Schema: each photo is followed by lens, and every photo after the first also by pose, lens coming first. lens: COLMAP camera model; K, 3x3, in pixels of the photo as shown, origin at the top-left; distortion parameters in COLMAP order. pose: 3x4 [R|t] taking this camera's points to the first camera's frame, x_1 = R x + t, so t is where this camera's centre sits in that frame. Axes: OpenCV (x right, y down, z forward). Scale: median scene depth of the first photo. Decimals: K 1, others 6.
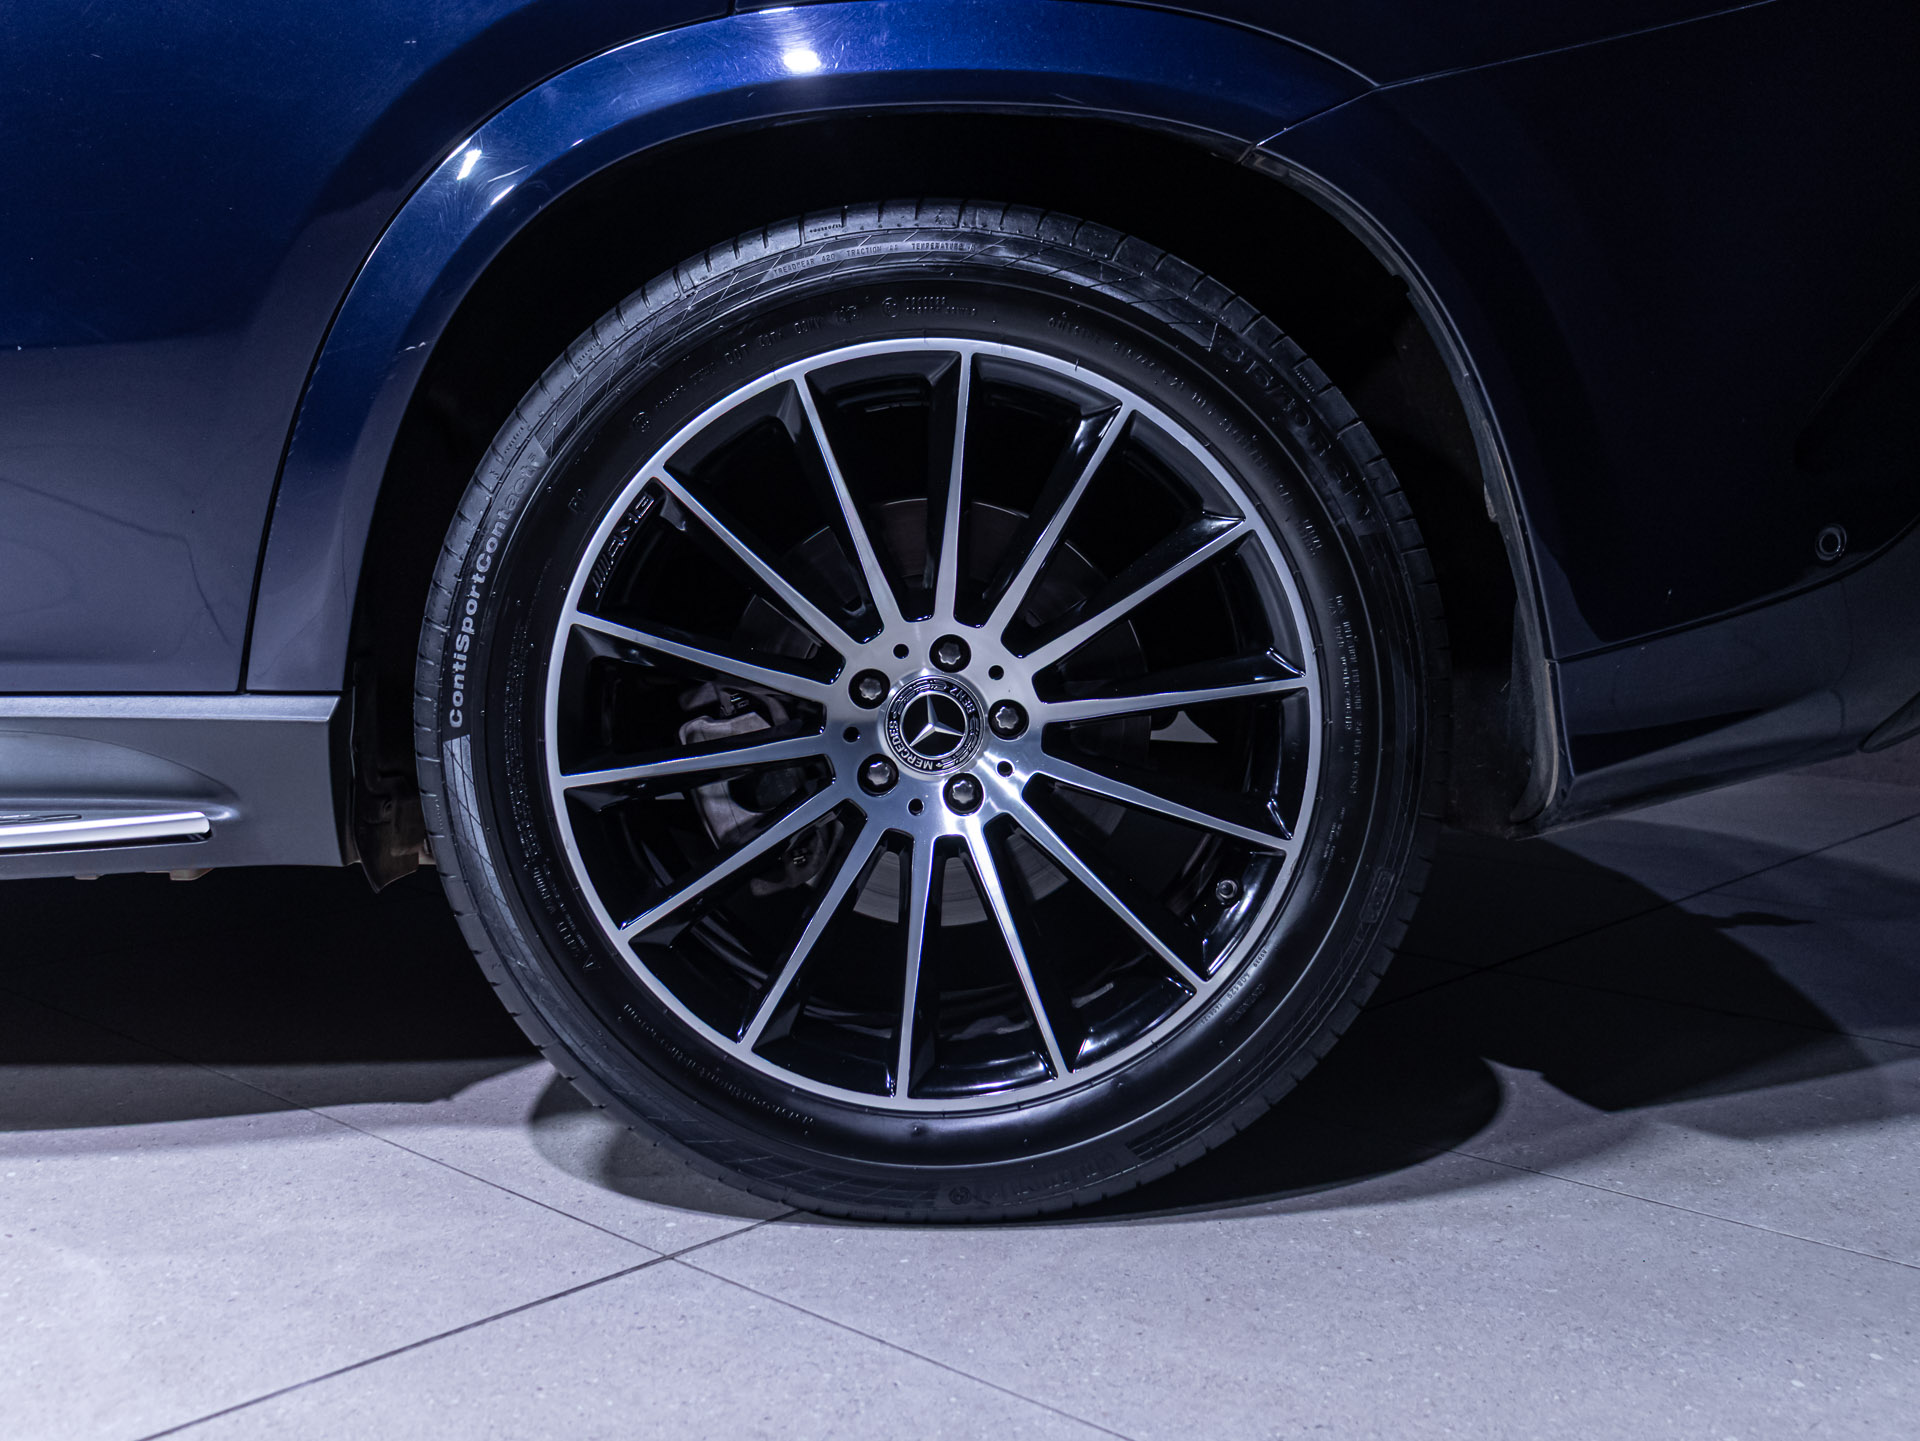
lens RADIAL K [[2102.8, 0, 960.8], [0, 2102.8, 720.4], [0, 0, 1]] dist [-0.021130, -0.009368]
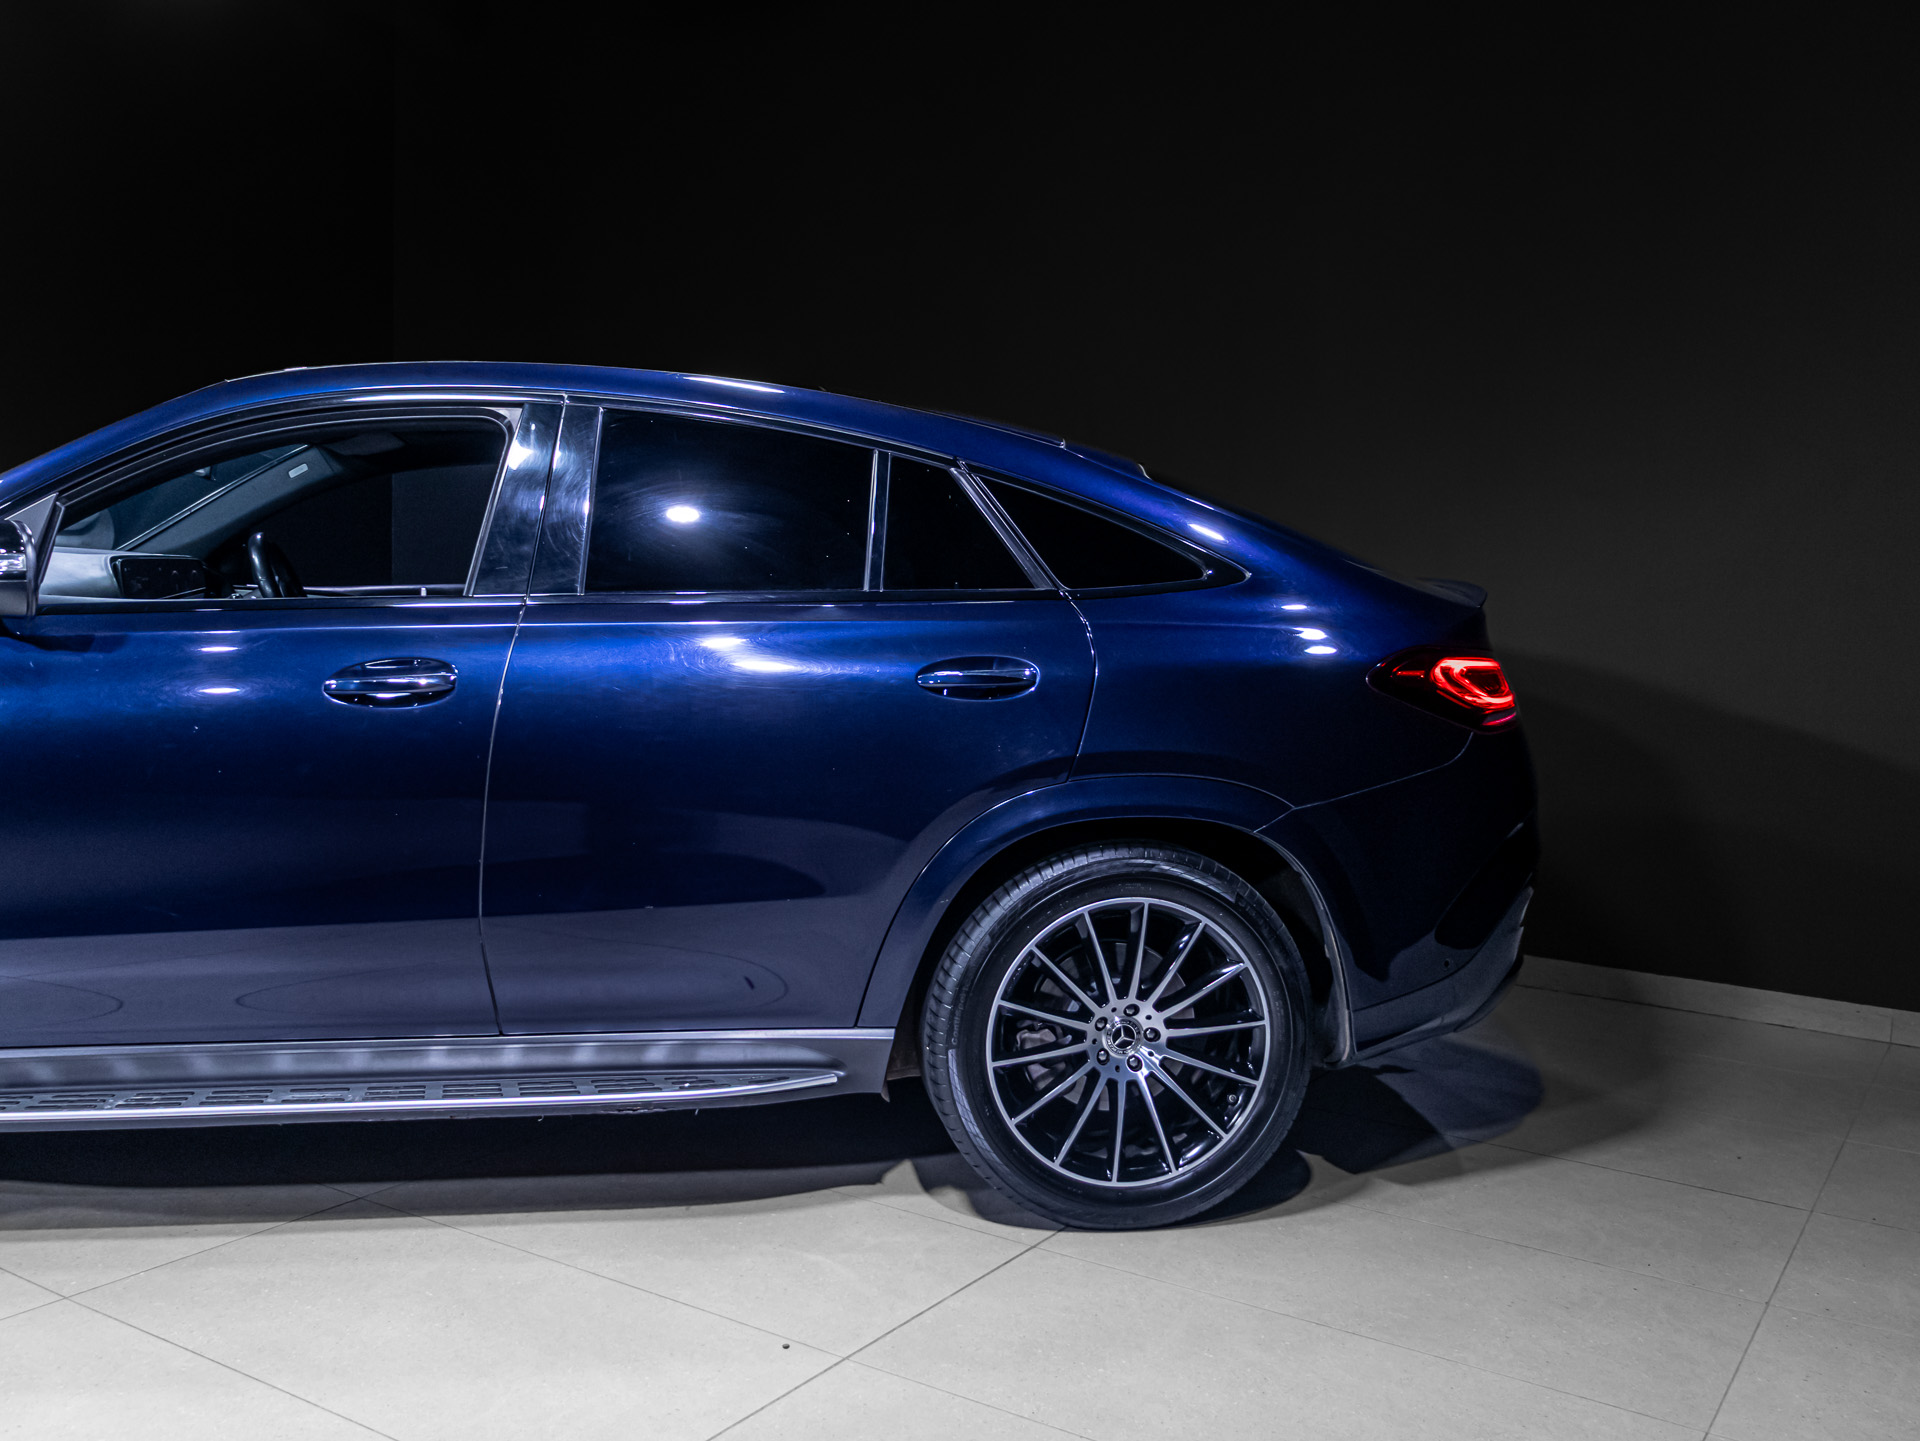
lens RADIAL K [[1748.9, 0, 951.4], [0, 1748.9, 727.7], [0, 0, 1]] dist [0.001223, 0.005201]
pose [[0.985678, 0.014663, 0.167997, -0.601612], [-0.008462, 0.999258, -0.037568, -0.301850], [-0.168423, 0.035608, 0.985071, -1.130846]]
